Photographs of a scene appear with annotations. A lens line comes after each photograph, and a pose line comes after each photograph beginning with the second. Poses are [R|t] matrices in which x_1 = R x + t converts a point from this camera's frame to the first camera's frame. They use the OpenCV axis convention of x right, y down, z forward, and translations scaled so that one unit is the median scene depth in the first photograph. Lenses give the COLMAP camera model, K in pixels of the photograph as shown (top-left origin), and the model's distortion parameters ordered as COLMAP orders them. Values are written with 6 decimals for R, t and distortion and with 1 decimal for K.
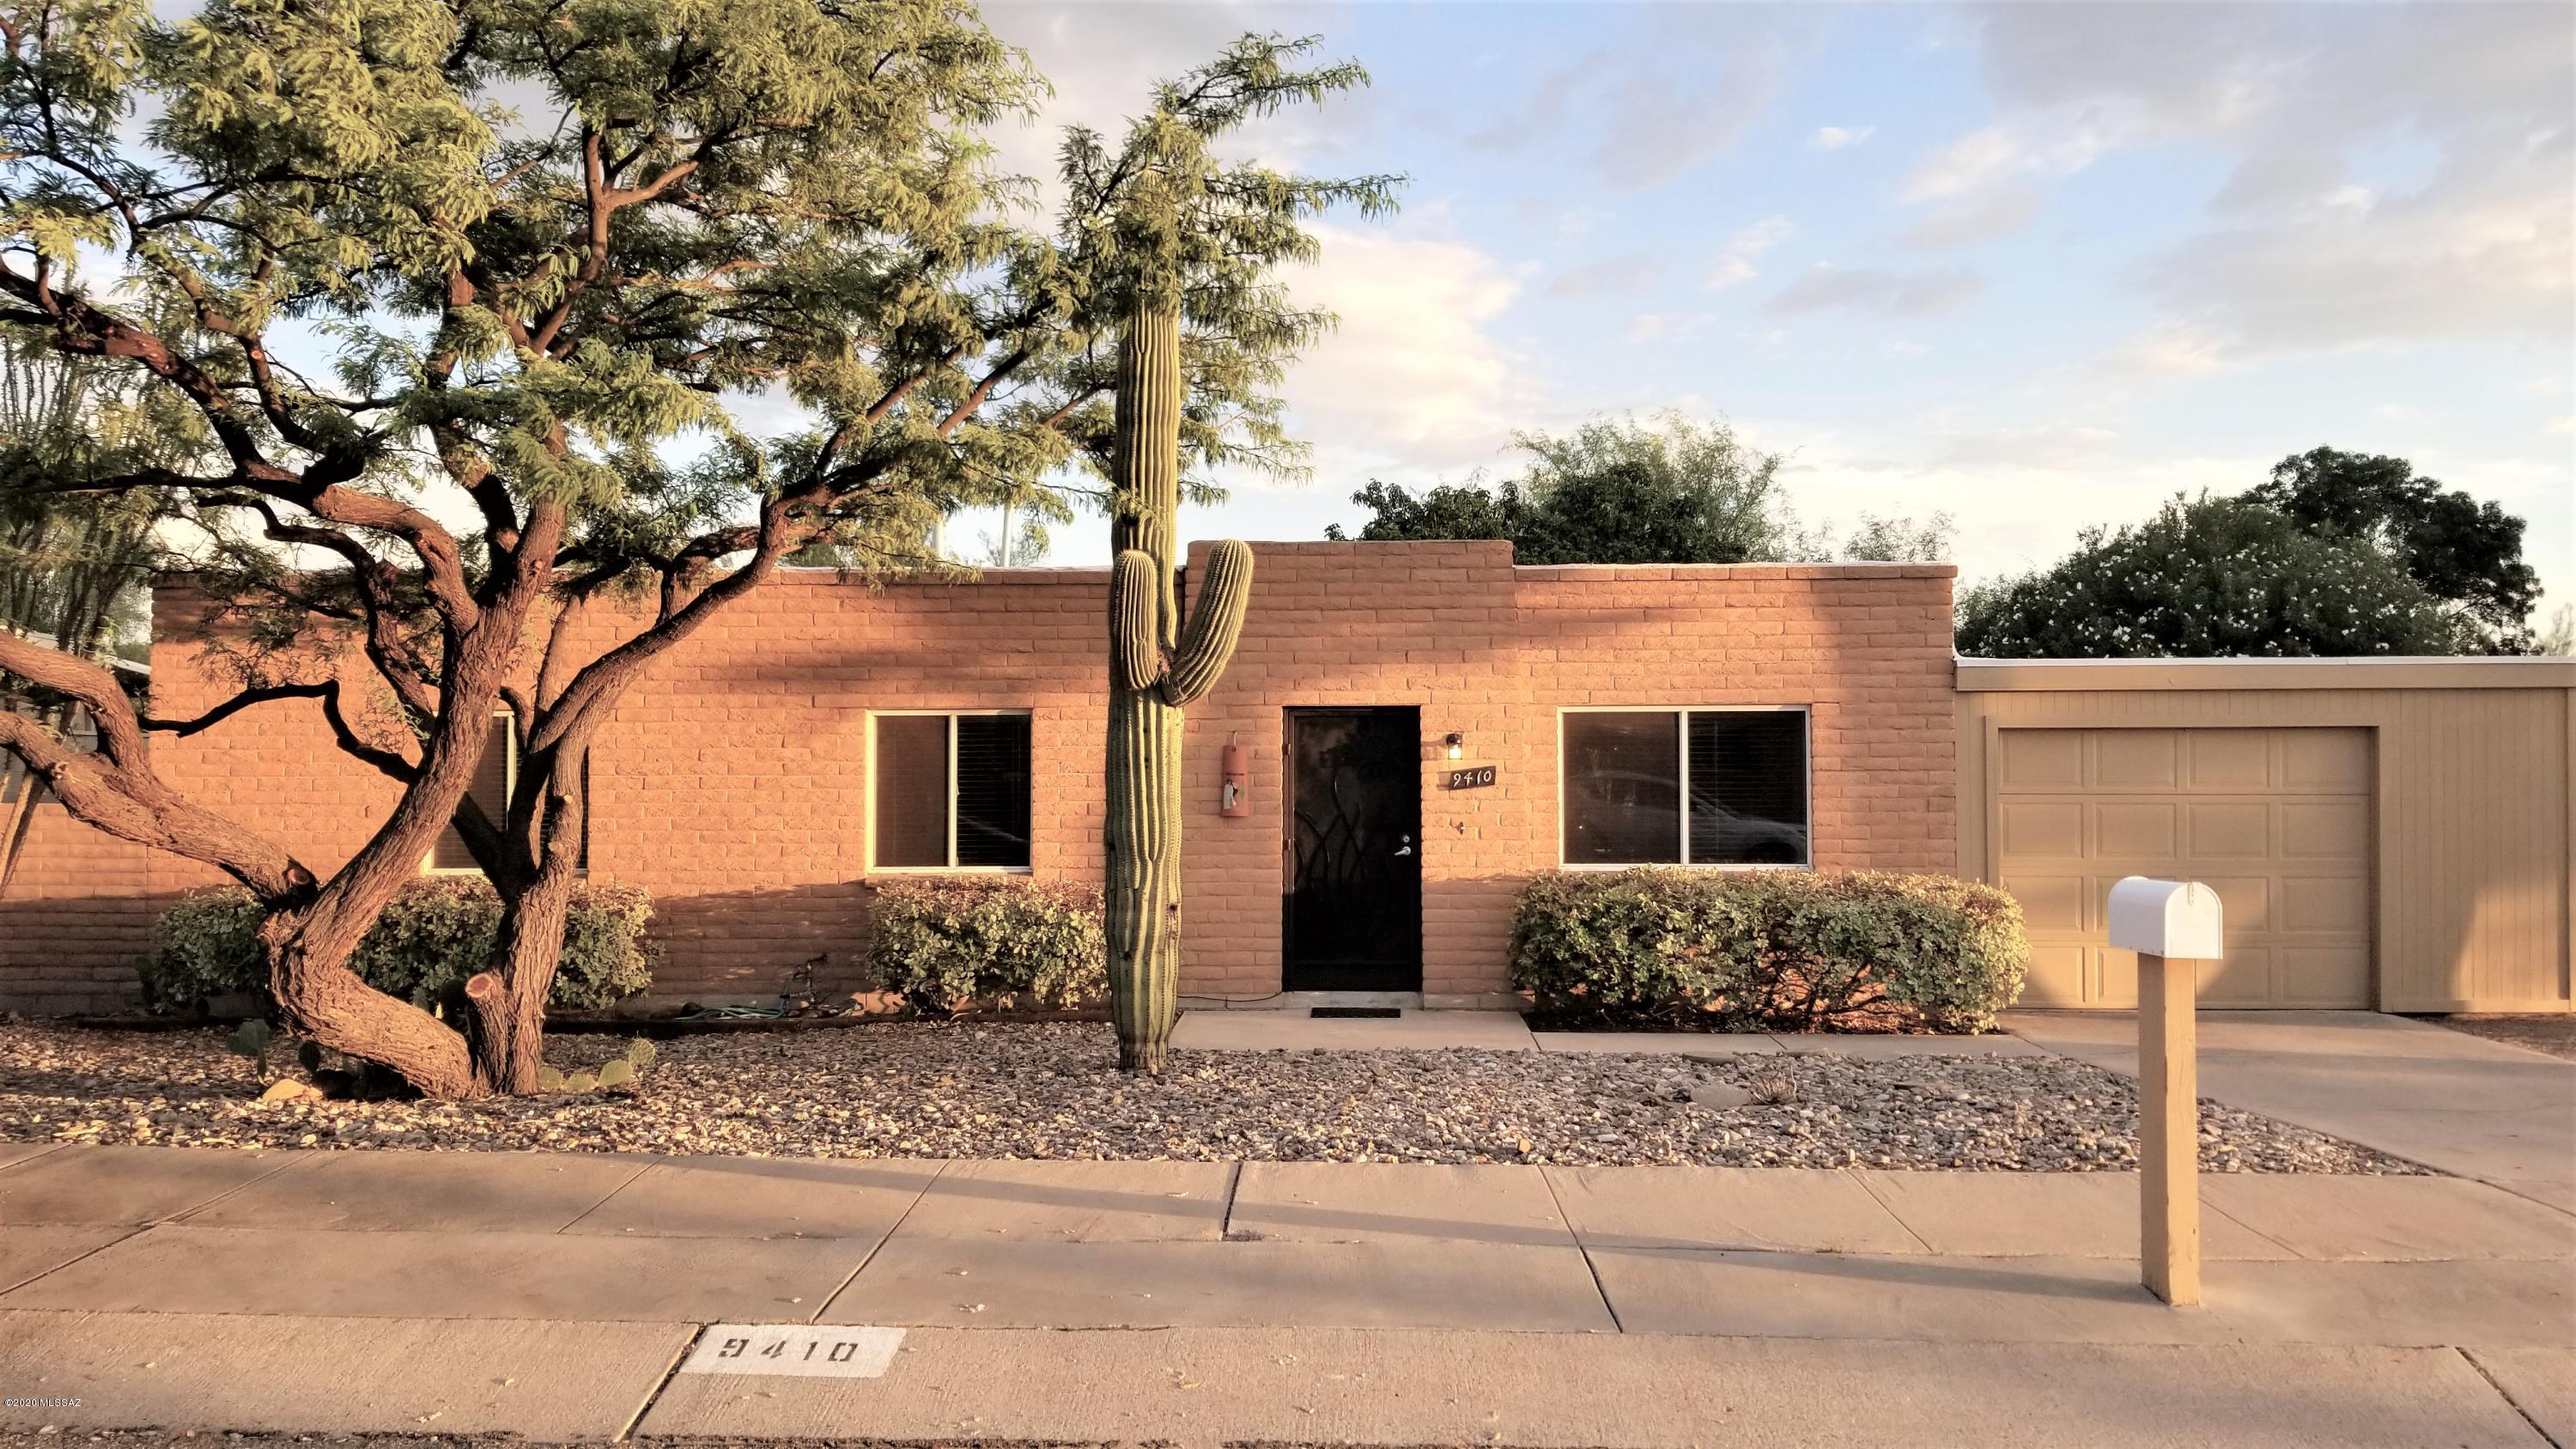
lens RADIAL K [[1954.9, 0, 1288.0], [0, 1954.9, 724.5], [0, 0, 1]] dist [0.069421, -0.002910]
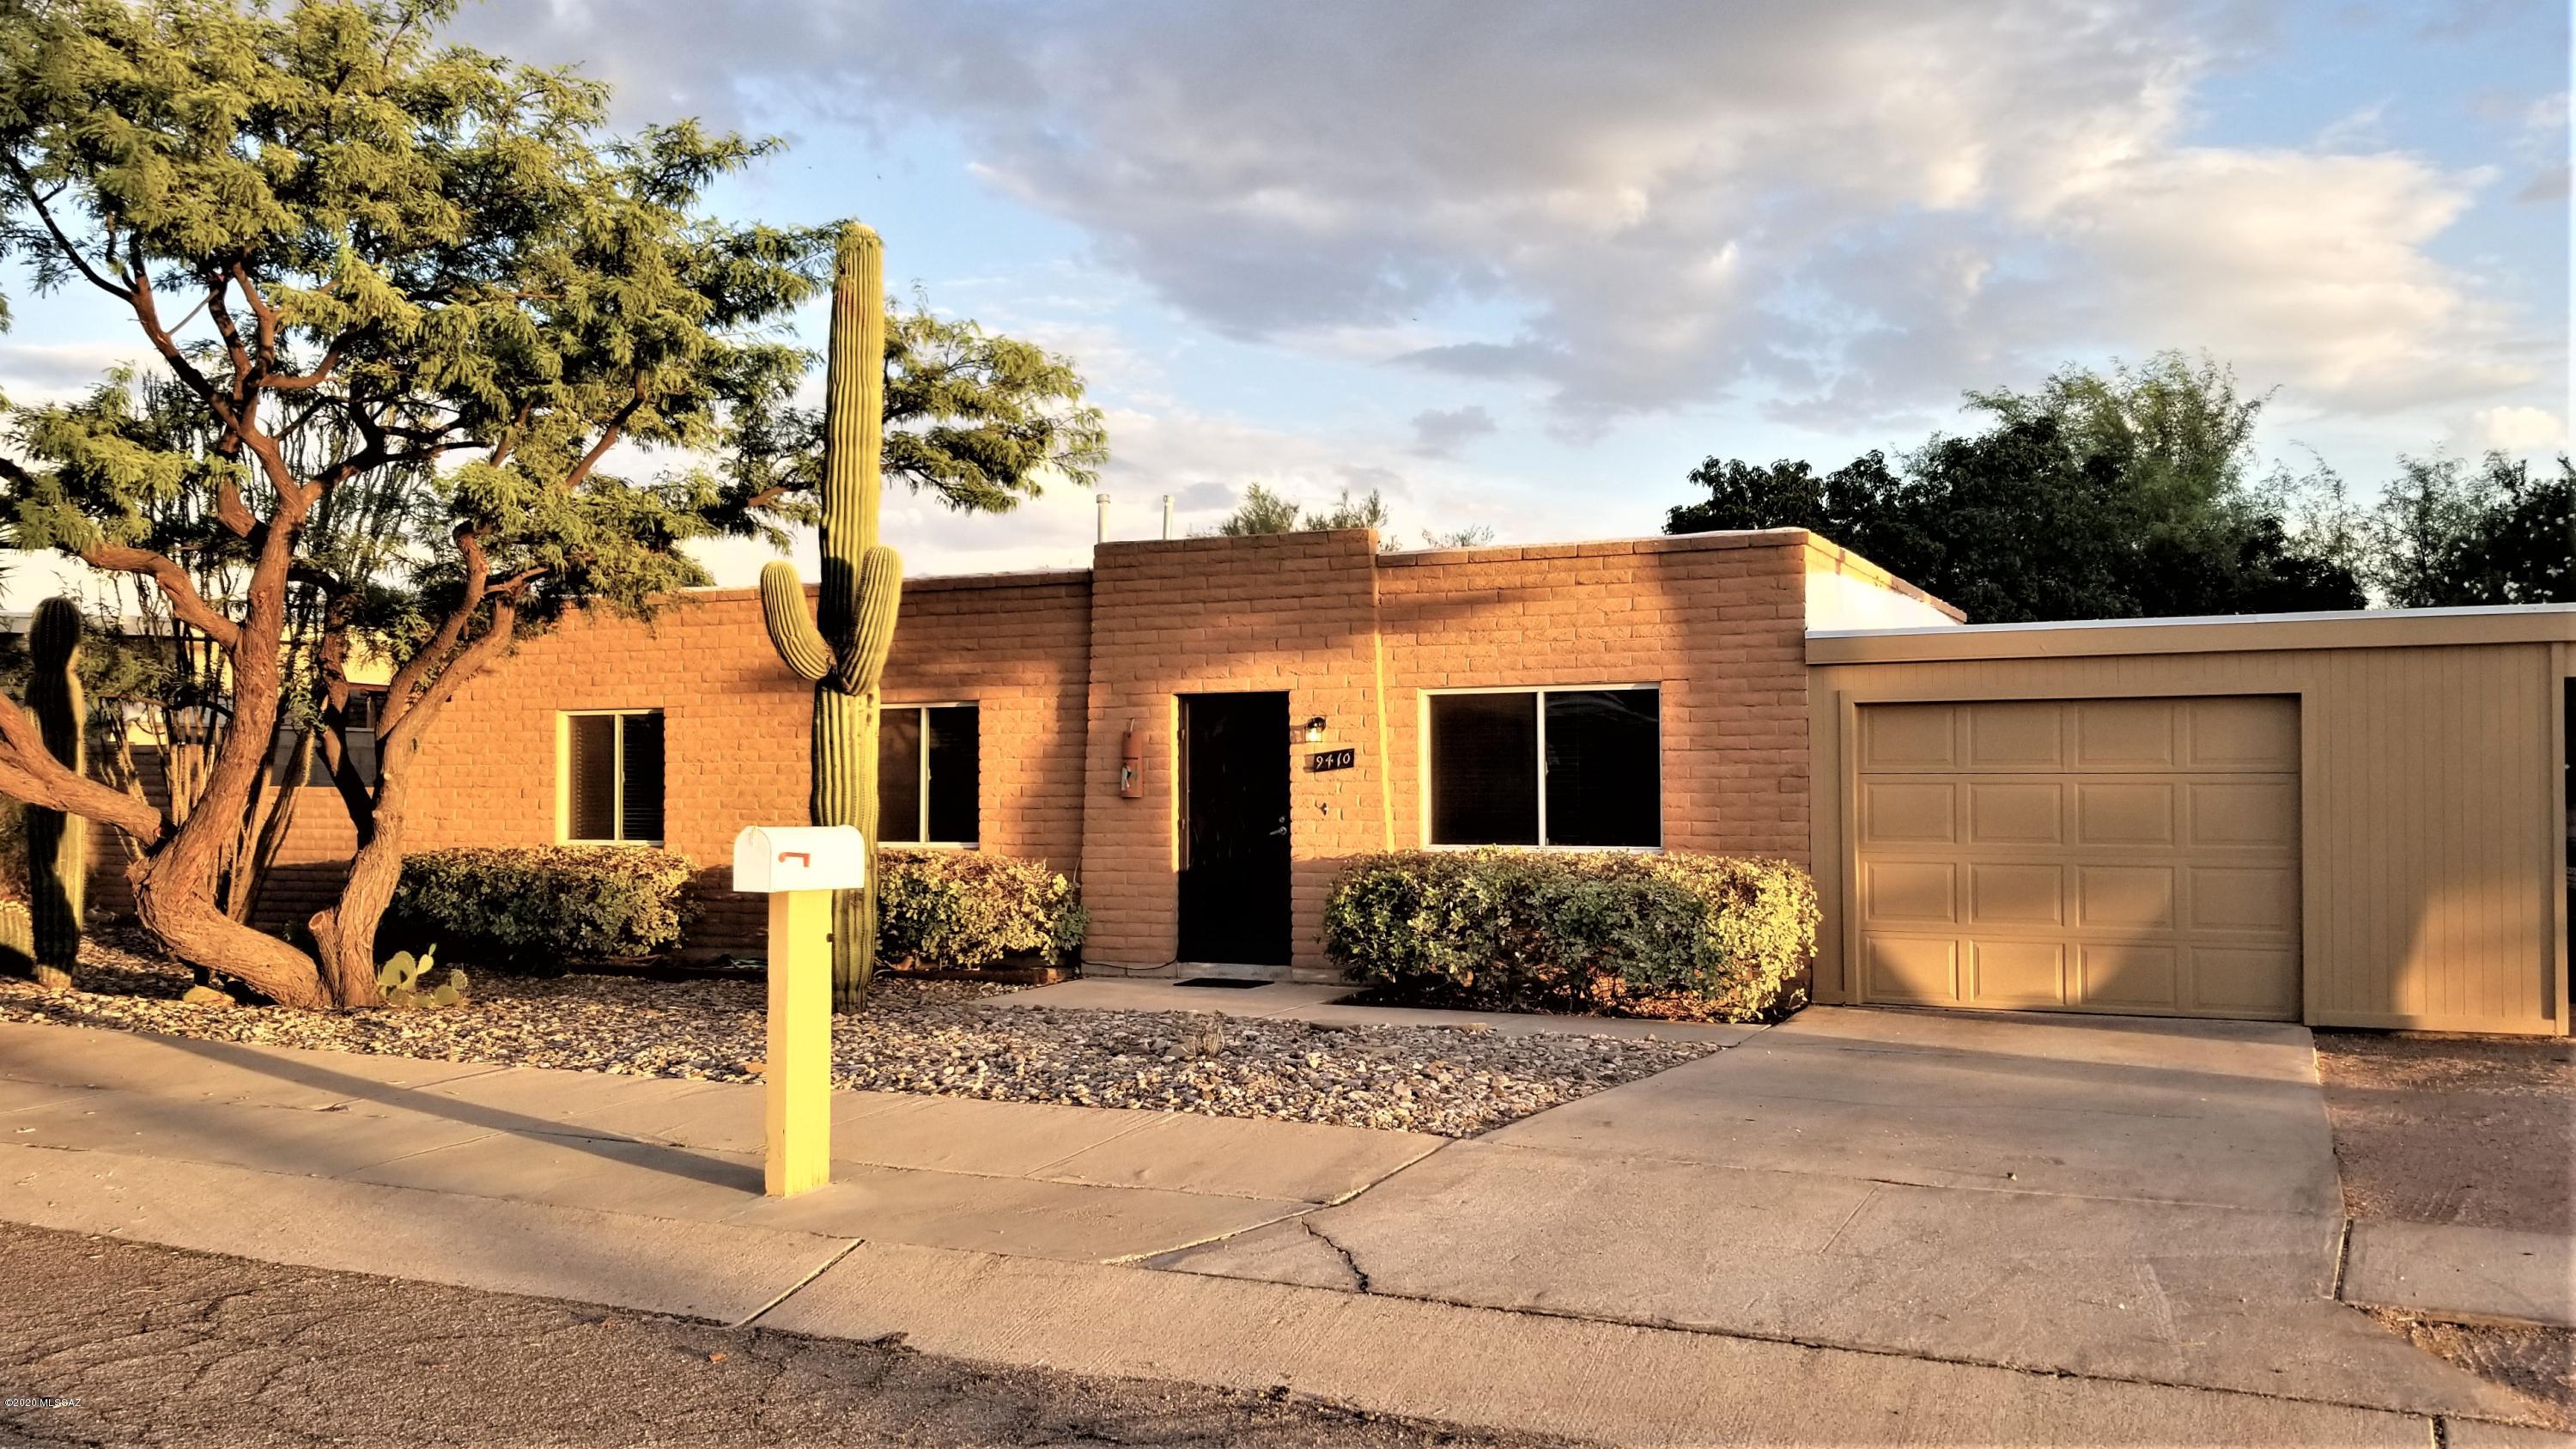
lens RADIAL K [[2048.9, 0, 1288.0], [0, 2048.9, 724.5], [0, 0, 1]] dist [0.091775, -0.001128]
pose [[0.919492, -0.012956, -0.392895, 0.495442], [0.012800, 0.999914, -0.003018, 0.011390], [0.392900, -0.002254, 0.919578, -0.002960]]
